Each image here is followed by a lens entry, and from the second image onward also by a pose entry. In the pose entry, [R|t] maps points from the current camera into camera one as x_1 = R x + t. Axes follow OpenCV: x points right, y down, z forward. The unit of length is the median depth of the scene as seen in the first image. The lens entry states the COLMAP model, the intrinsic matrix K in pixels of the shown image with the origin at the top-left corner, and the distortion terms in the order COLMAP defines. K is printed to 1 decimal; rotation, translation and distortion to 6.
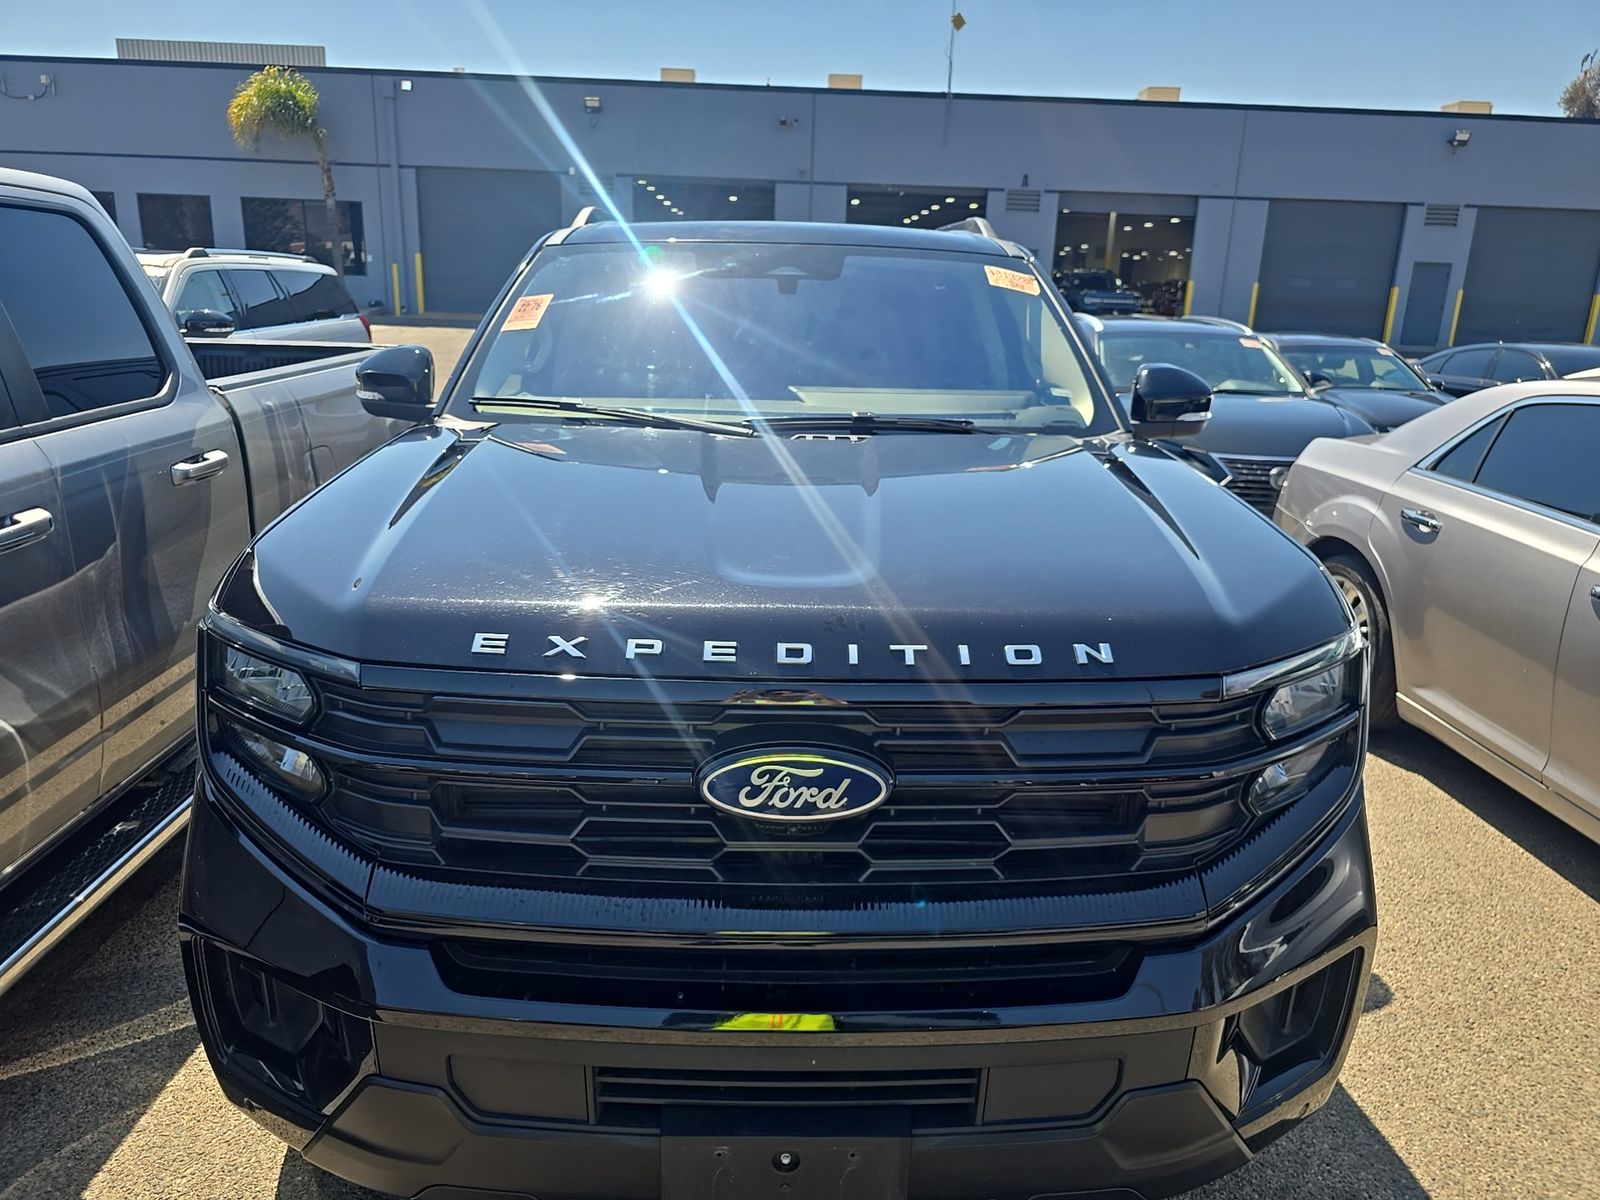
lens RADIAL K [[1080.1, 0, 800.0], [0, 1080.1, 600.0], [0, 0, 1]] dist [0.000189, -0.007605]
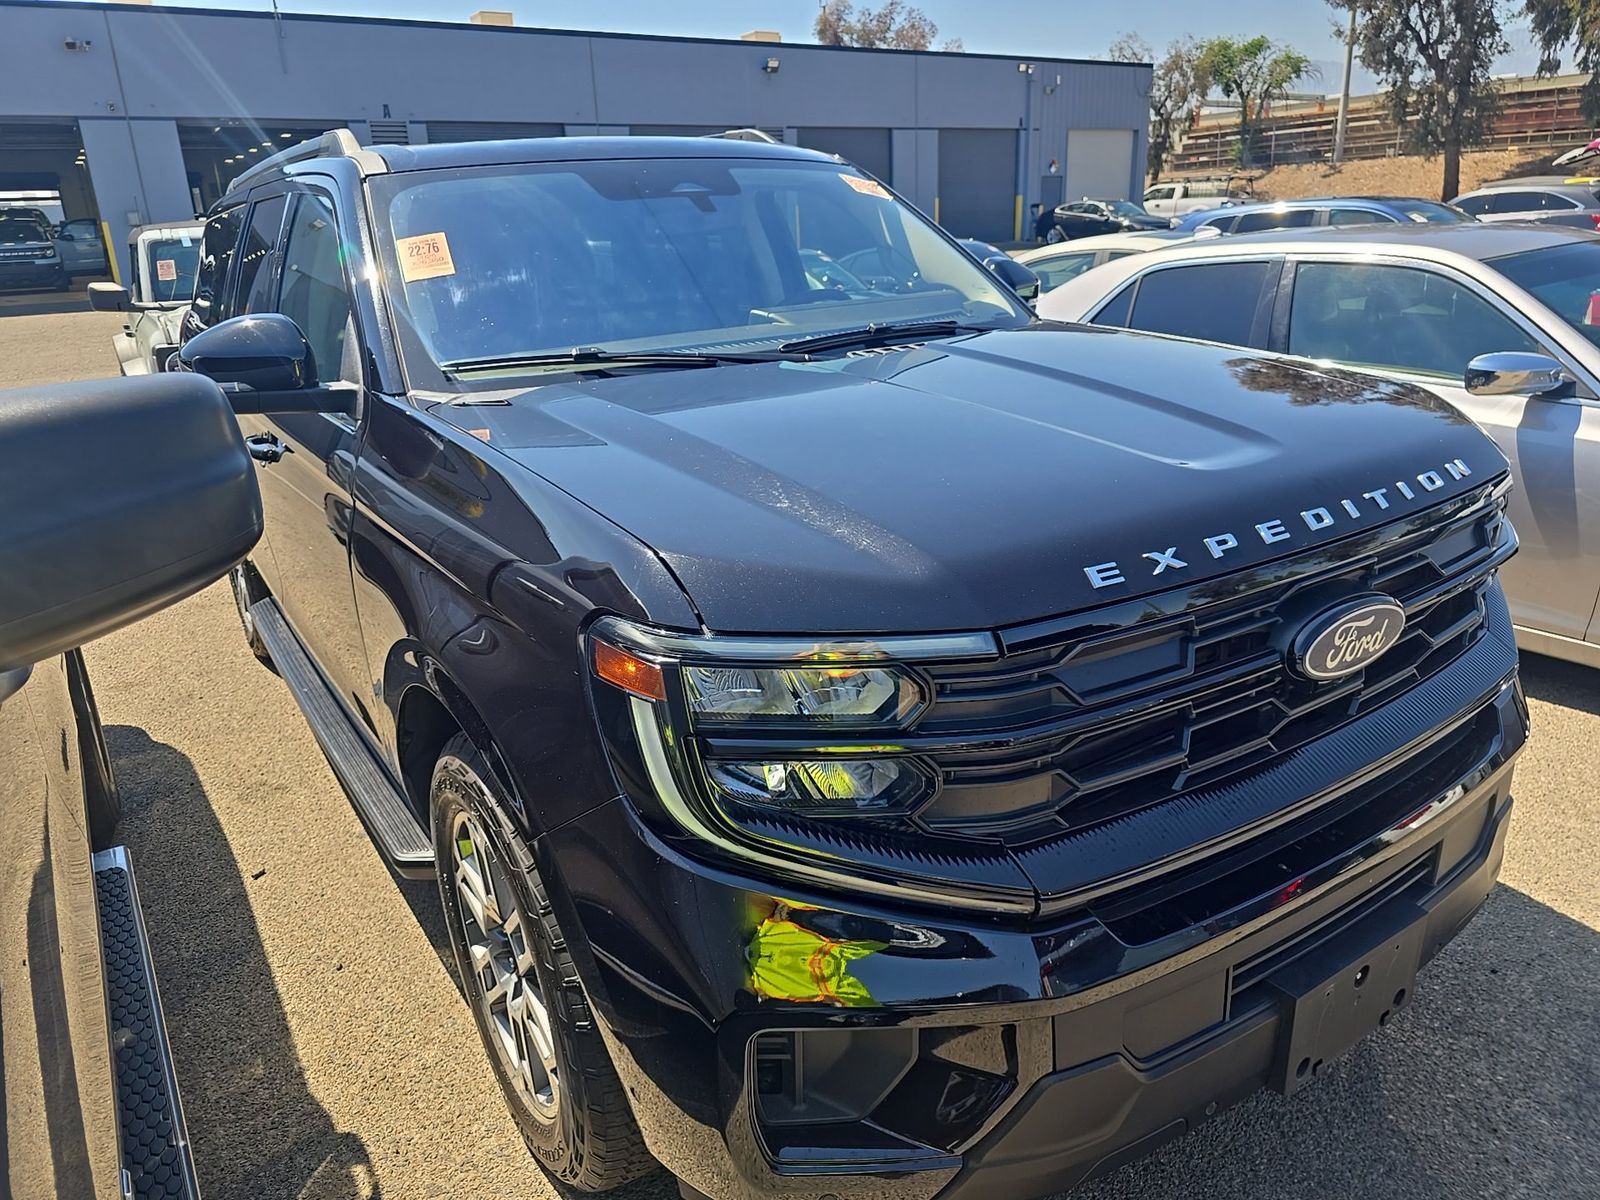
lens RADIAL K [[1080.1, 0, 800.0], [0, 1080.1, 600.0], [0, 0, 1]] dist [0.000189, -0.007605]
pose [[0.847812, -0.232261, 0.476728, -0.610290], [0.205645, 0.972633, 0.108145, -0.059456], [-0.488800, 0.006350, 0.872373, 0.206003]]
